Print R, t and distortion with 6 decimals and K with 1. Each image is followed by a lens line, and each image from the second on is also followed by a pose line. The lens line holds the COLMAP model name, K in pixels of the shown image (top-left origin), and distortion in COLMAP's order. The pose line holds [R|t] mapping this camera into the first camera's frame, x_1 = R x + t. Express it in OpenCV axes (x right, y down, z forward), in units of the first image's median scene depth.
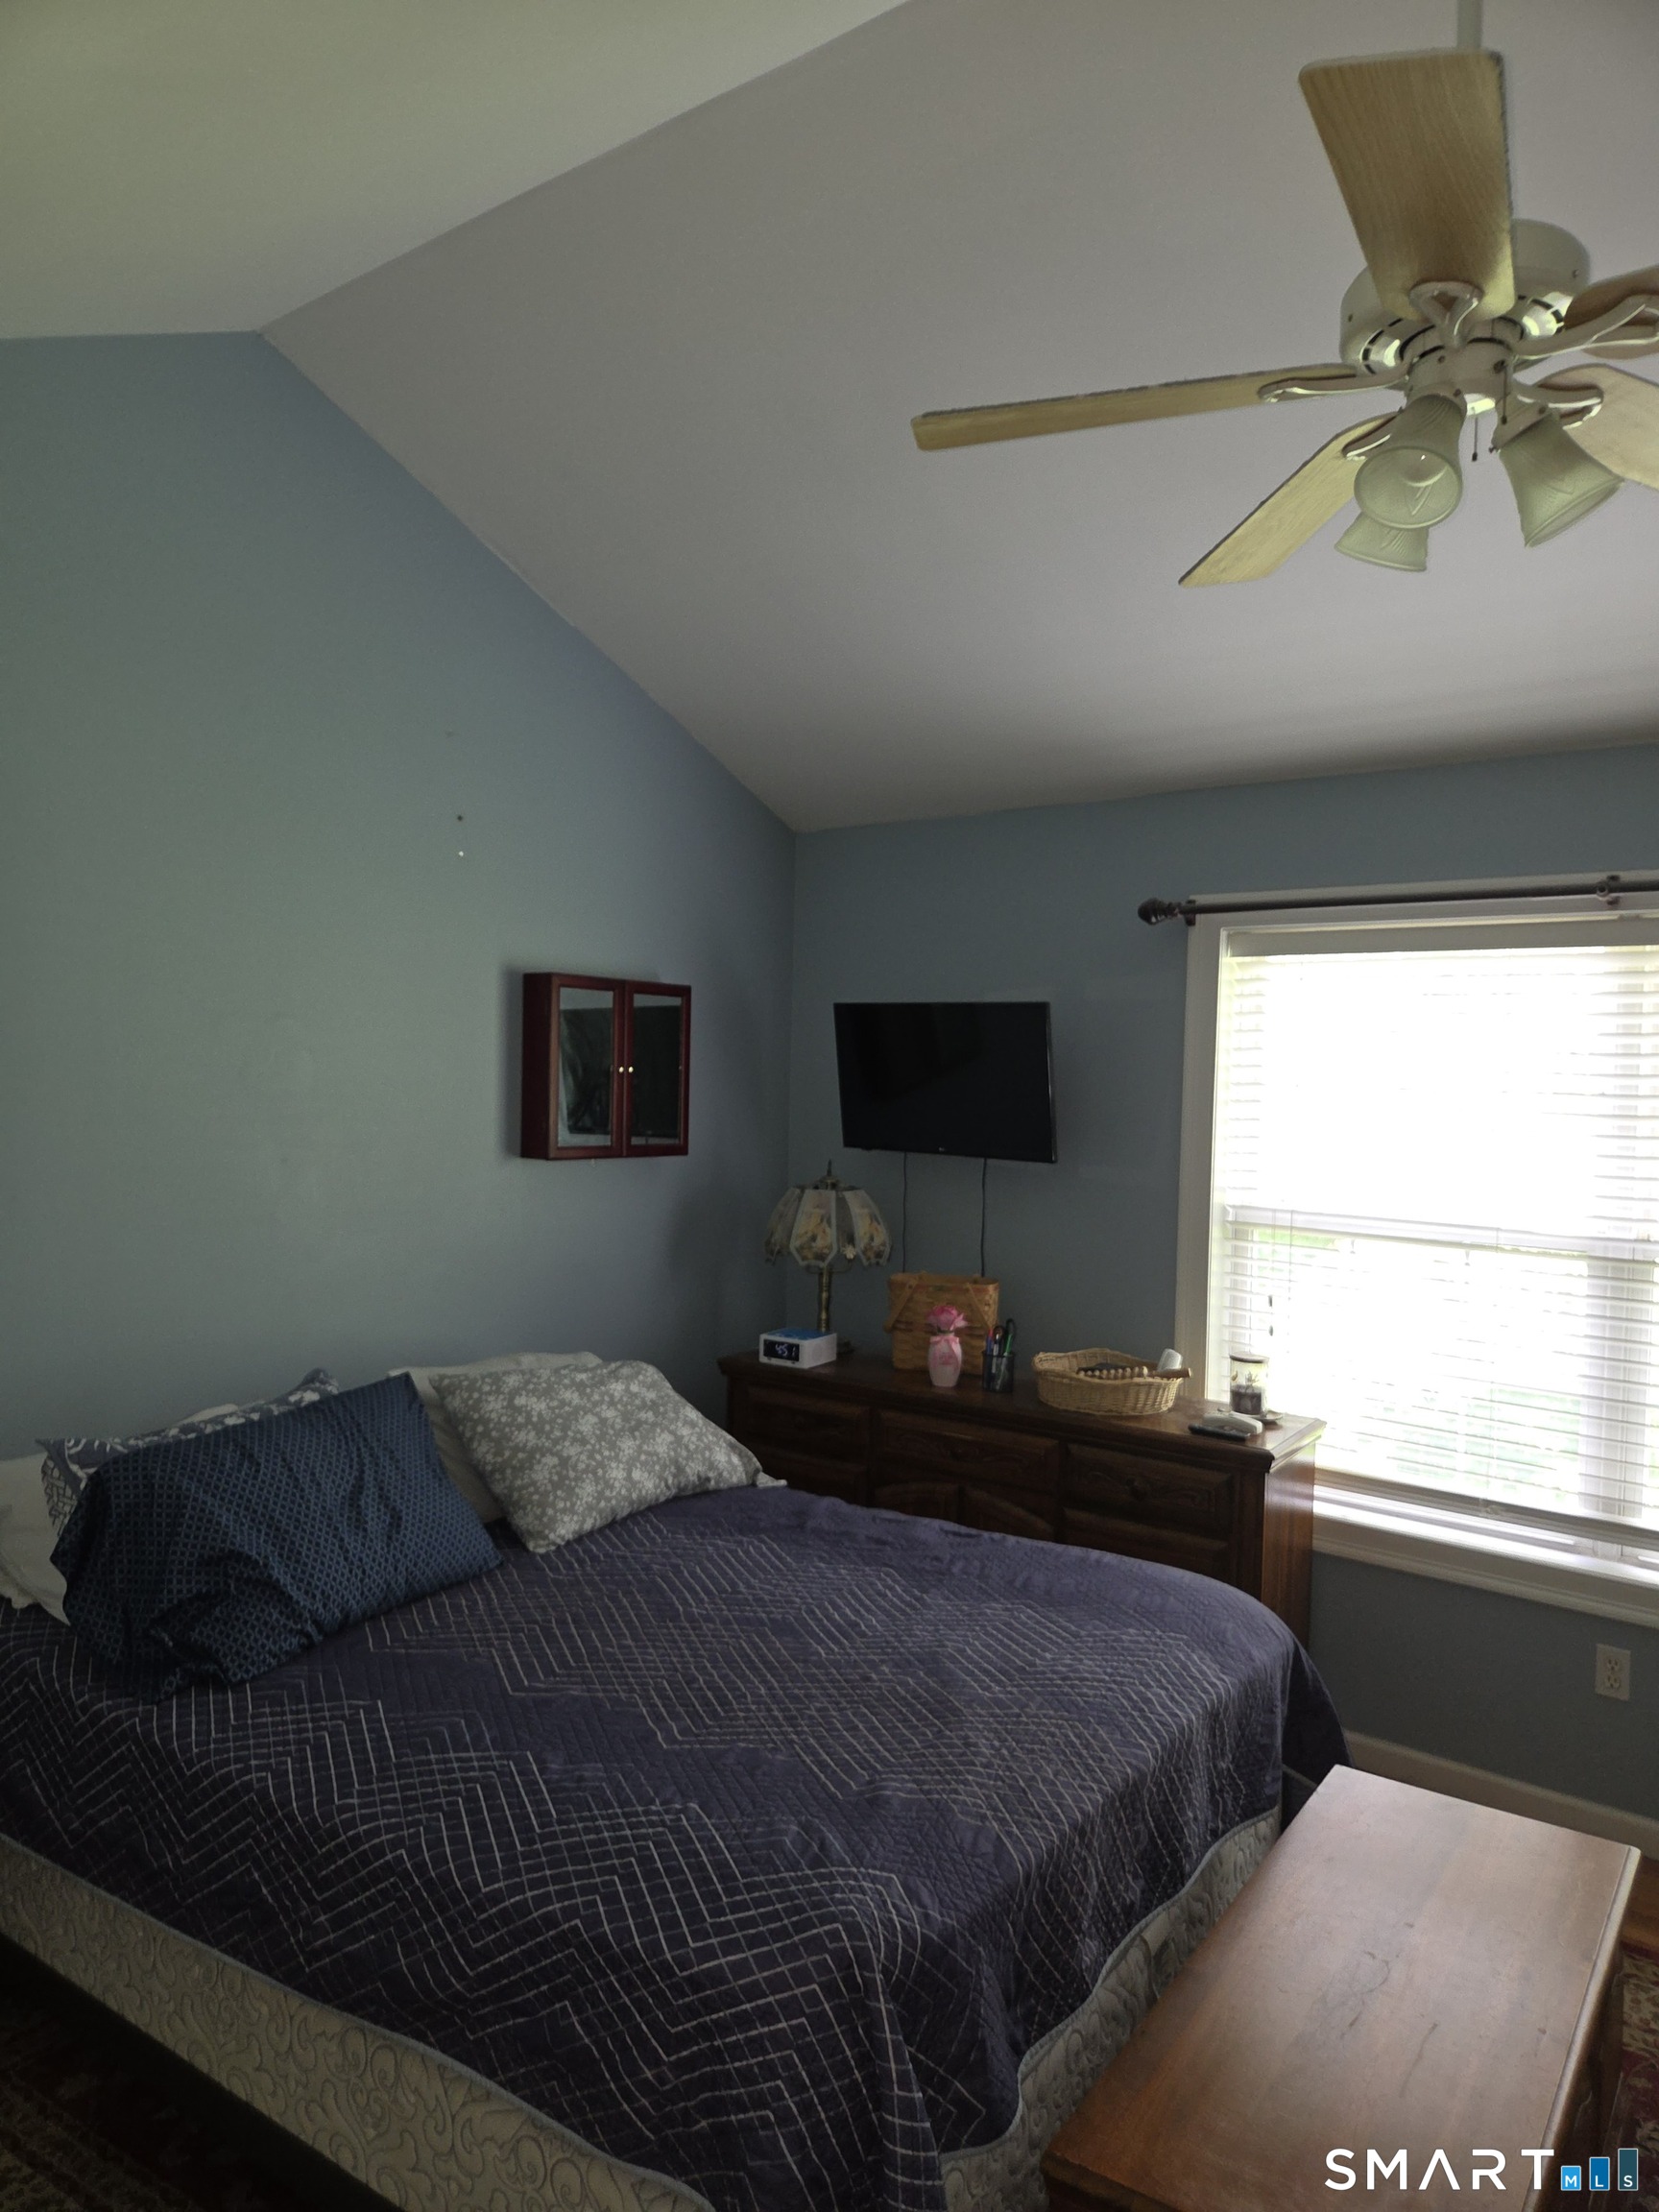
lens RADIAL K [[1481.1, 0, 837.3], [0, 1481.1, 1111.1], [0, 0, 1]] dist [0.037985, -0.018983]
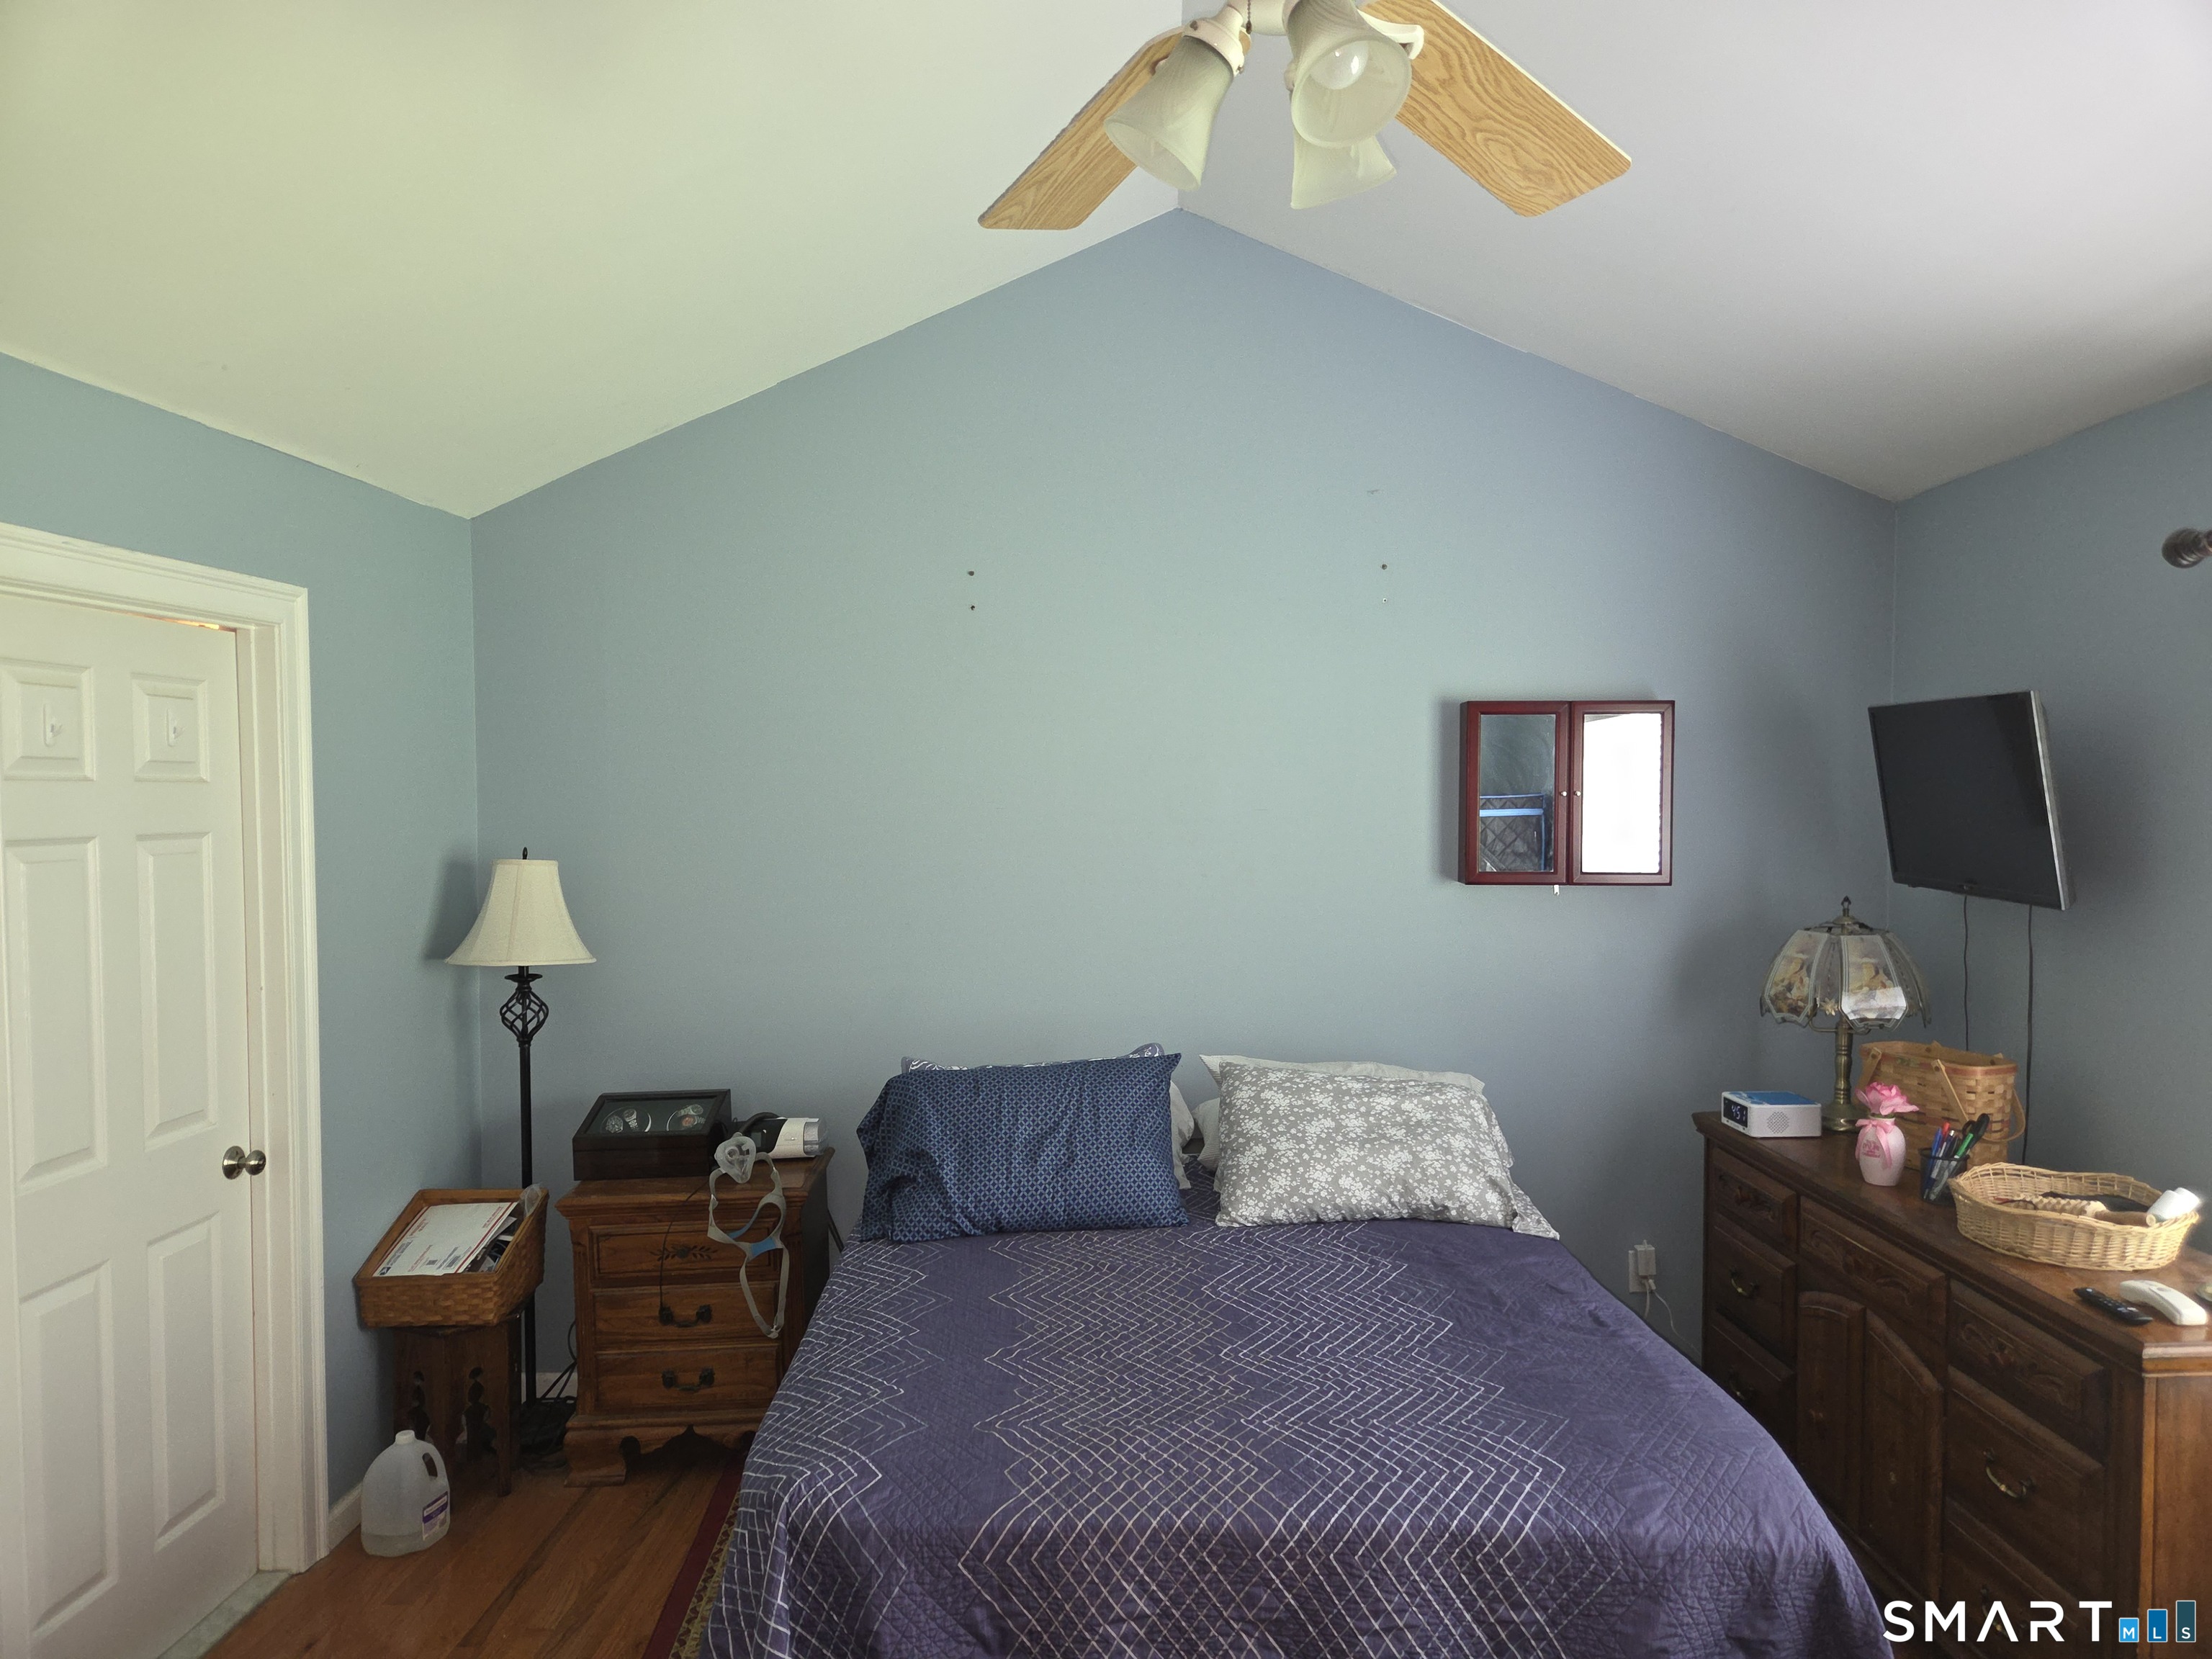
lens RADIAL K [[1481.1, 0, 1109.9], [0, 1481.1, 831.4], [0, 0, 1]] dist [0.037985, -0.018983]
pose [[0.595115, 0.000542, -0.803641, 0.572805], [-0.007681, 0.999958, -0.005014, 0.004764], [0.803604, 0.009157, 0.595094, 0.231108]]
